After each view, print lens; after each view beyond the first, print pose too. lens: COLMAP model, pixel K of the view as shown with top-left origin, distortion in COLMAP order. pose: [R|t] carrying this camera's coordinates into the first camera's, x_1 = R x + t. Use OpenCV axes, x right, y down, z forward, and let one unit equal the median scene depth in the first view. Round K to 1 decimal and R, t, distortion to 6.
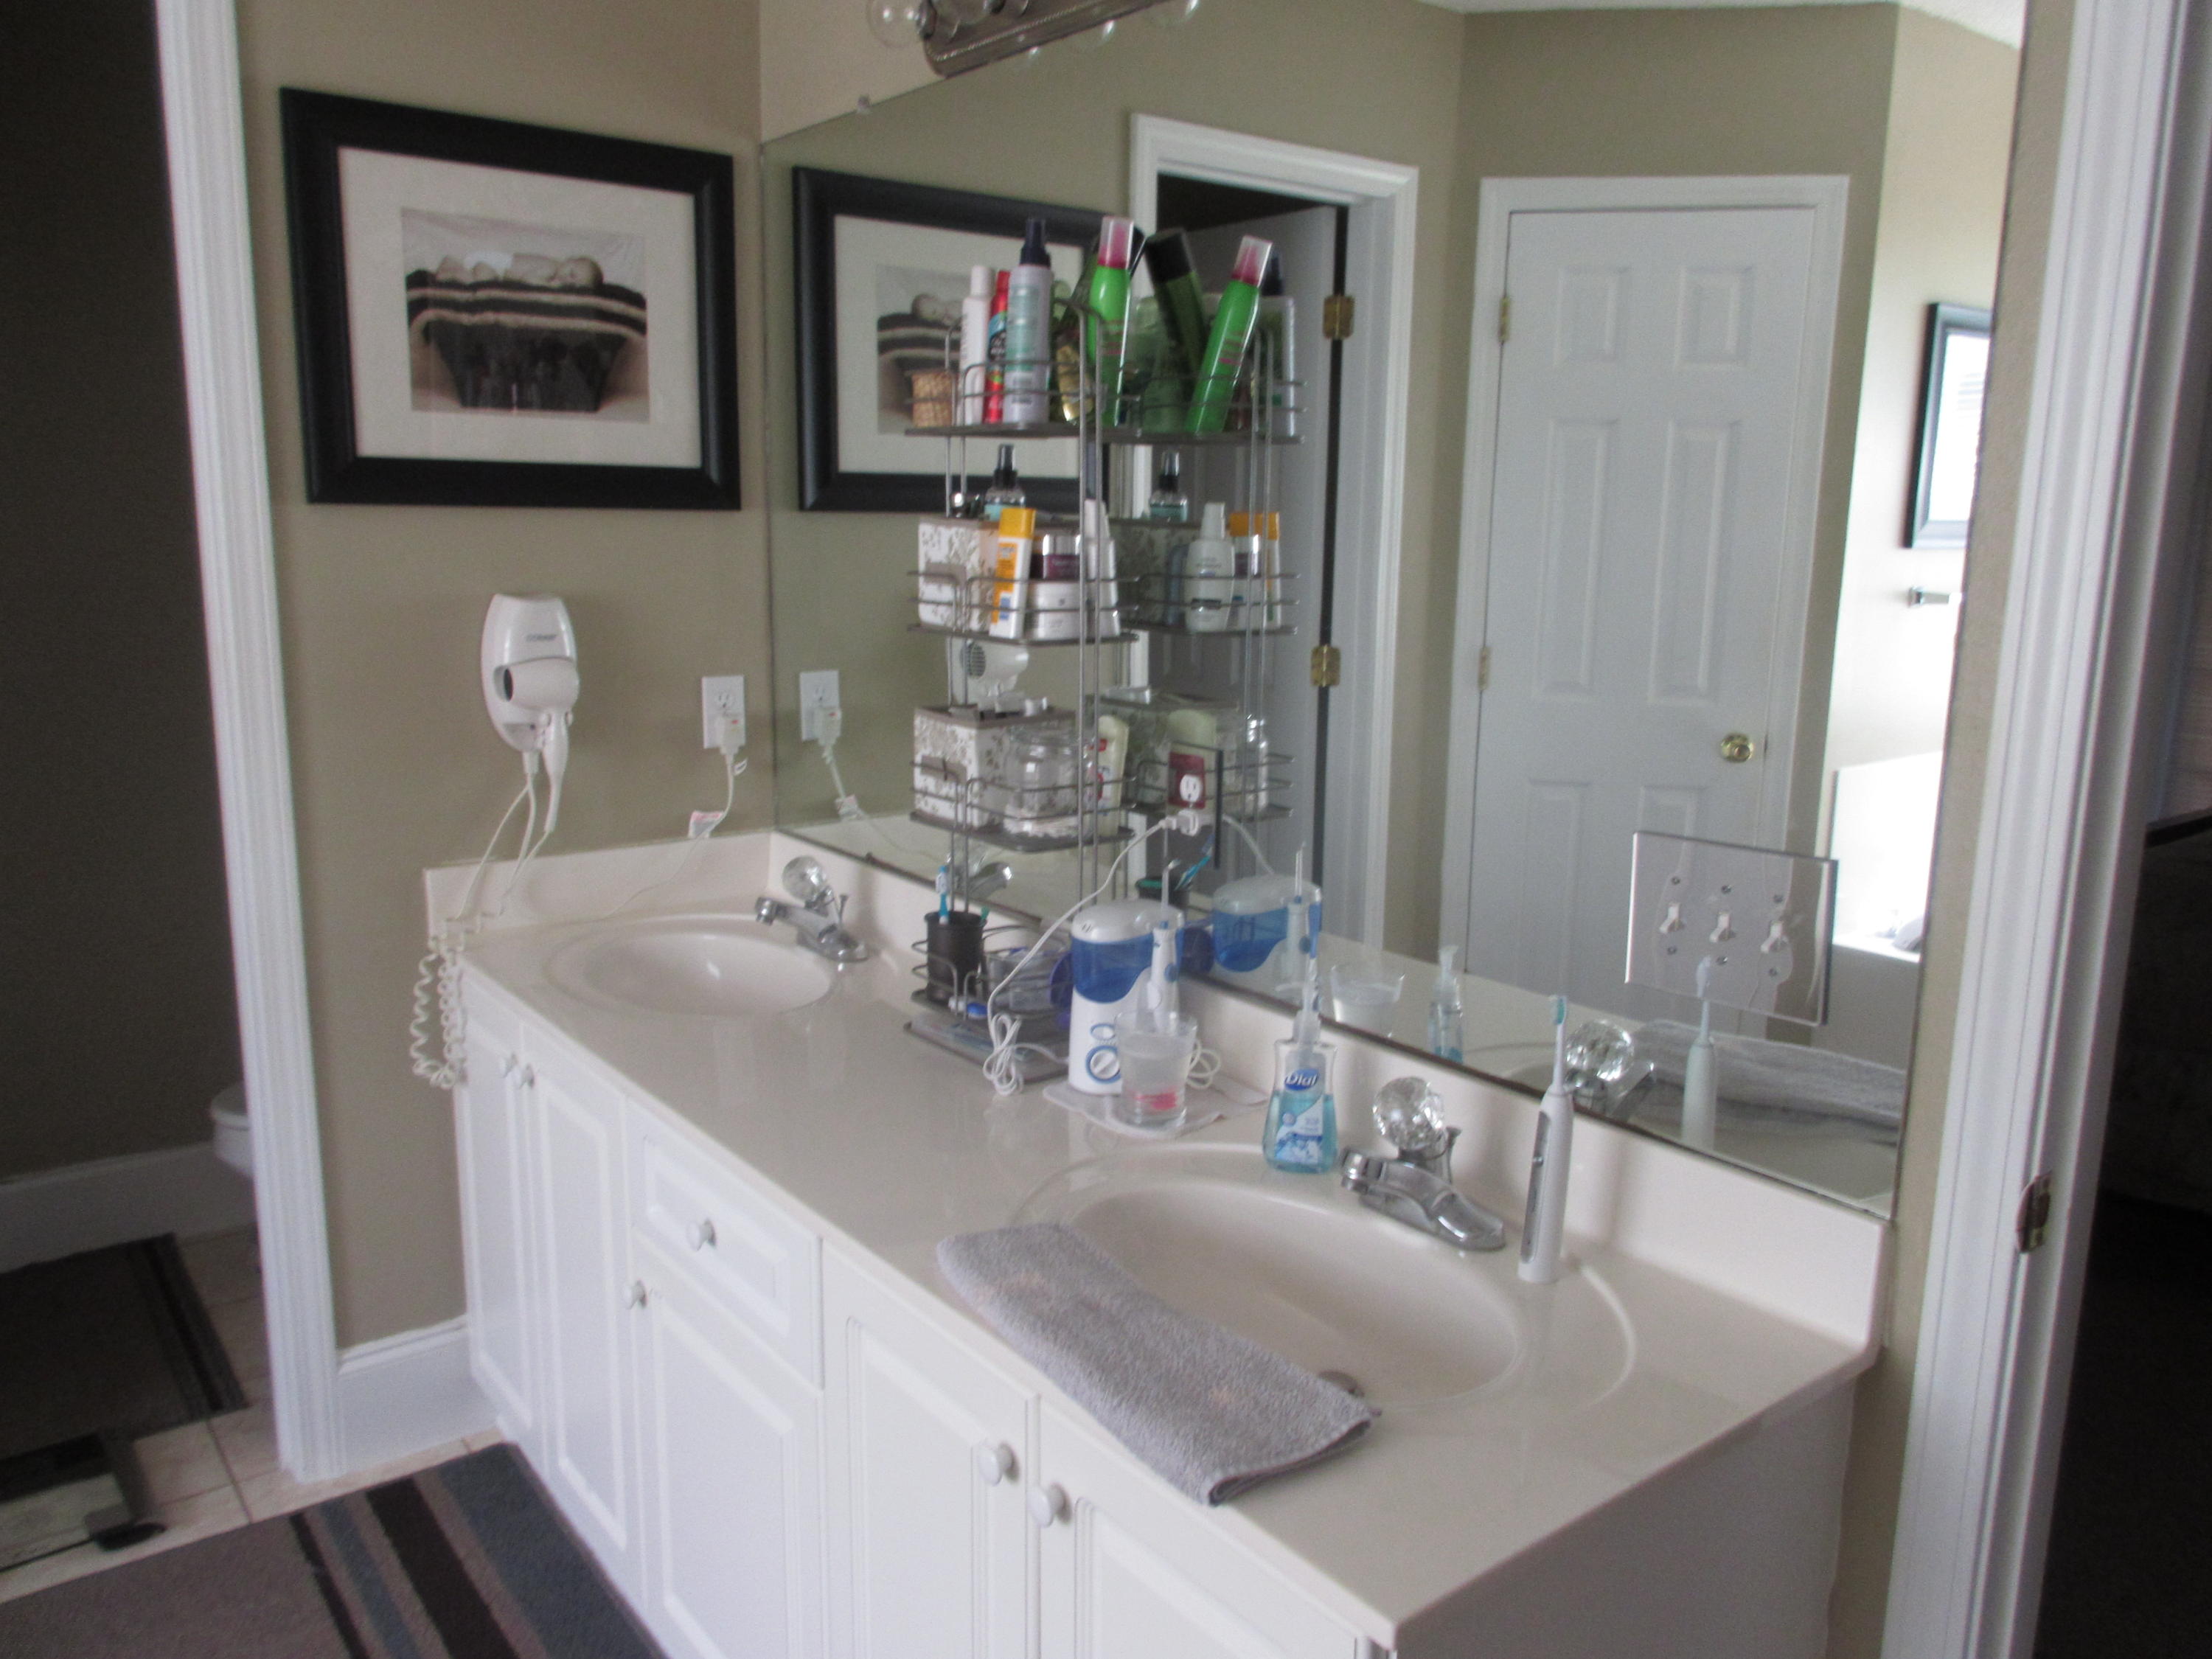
lens RADIAL K [[1647.6, 0, 1088.1], [0, 1647.6, 833.3], [0, 0, 1]] dist [0.004515, -0.018703]
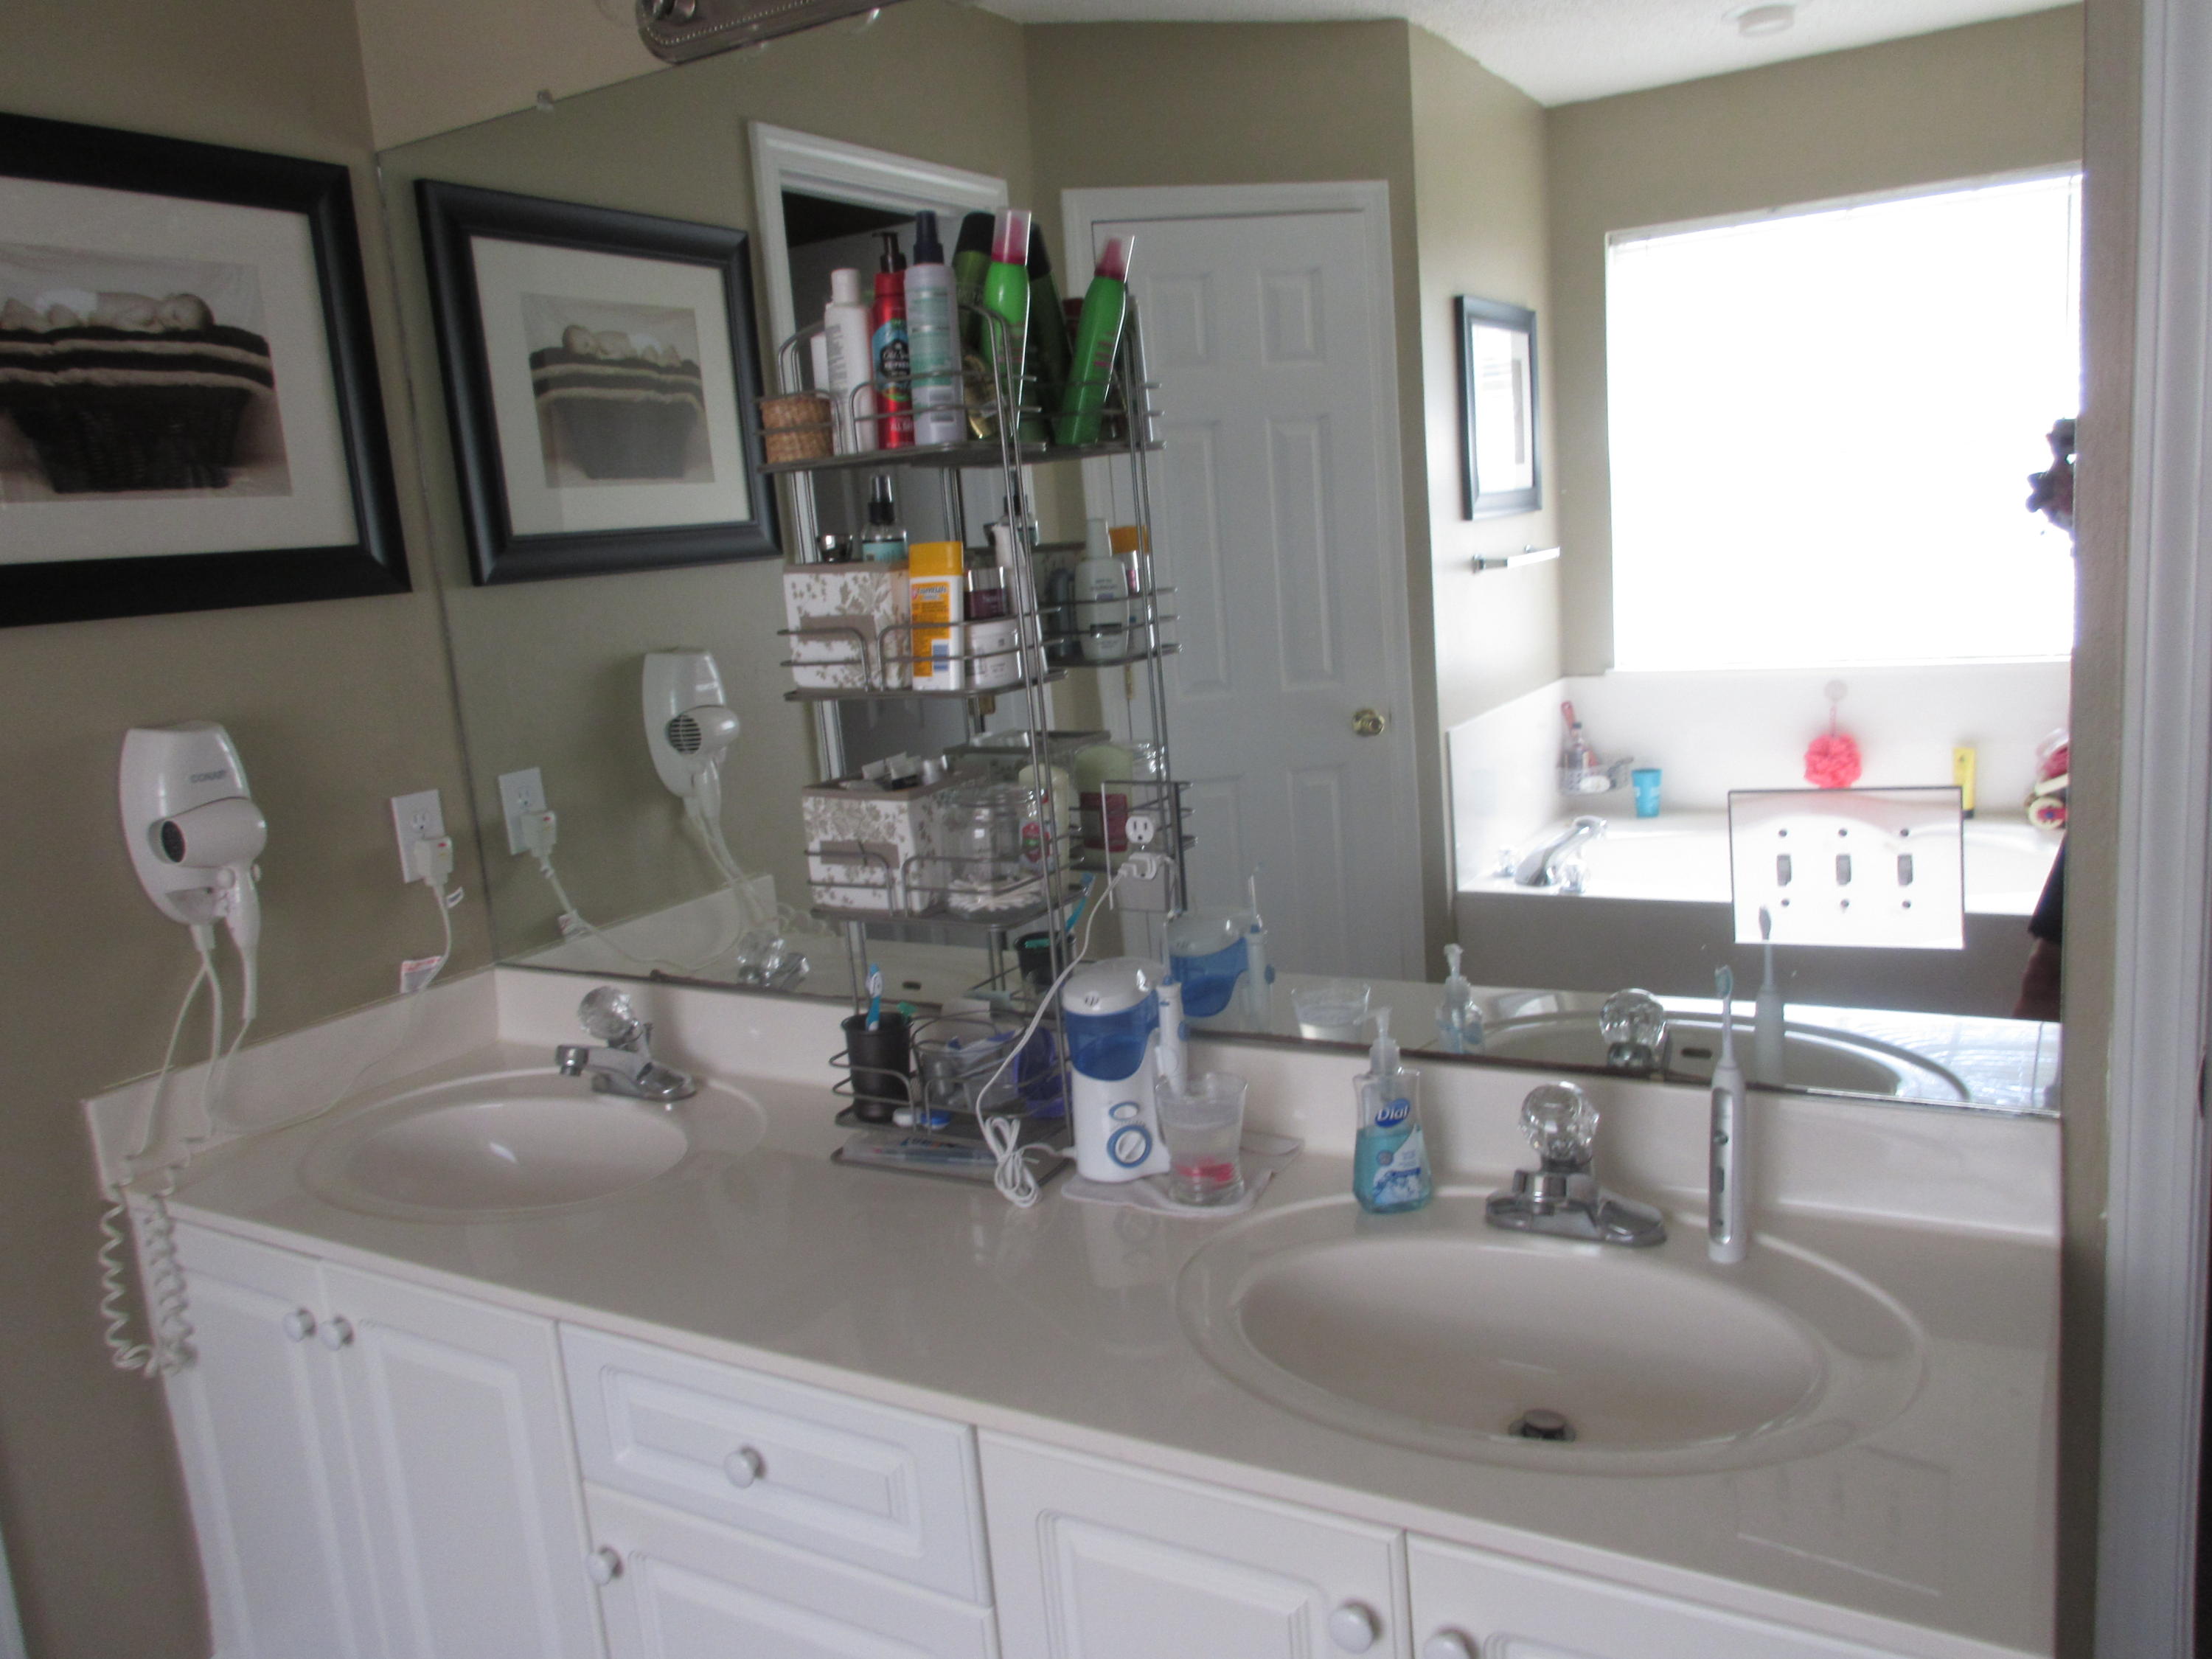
lens RADIAL K [[1647.6, 0, 1108.5], [0, 1647.6, 828.6], [0, 0, 1]] dist [0.004515, -0.018703]
pose [[0.920642, -0.156544, 0.357648, -0.220843], [0.165134, 0.986249, 0.006603, -0.028660], [-0.353763, 0.052981, 0.933833, 0.119834]]
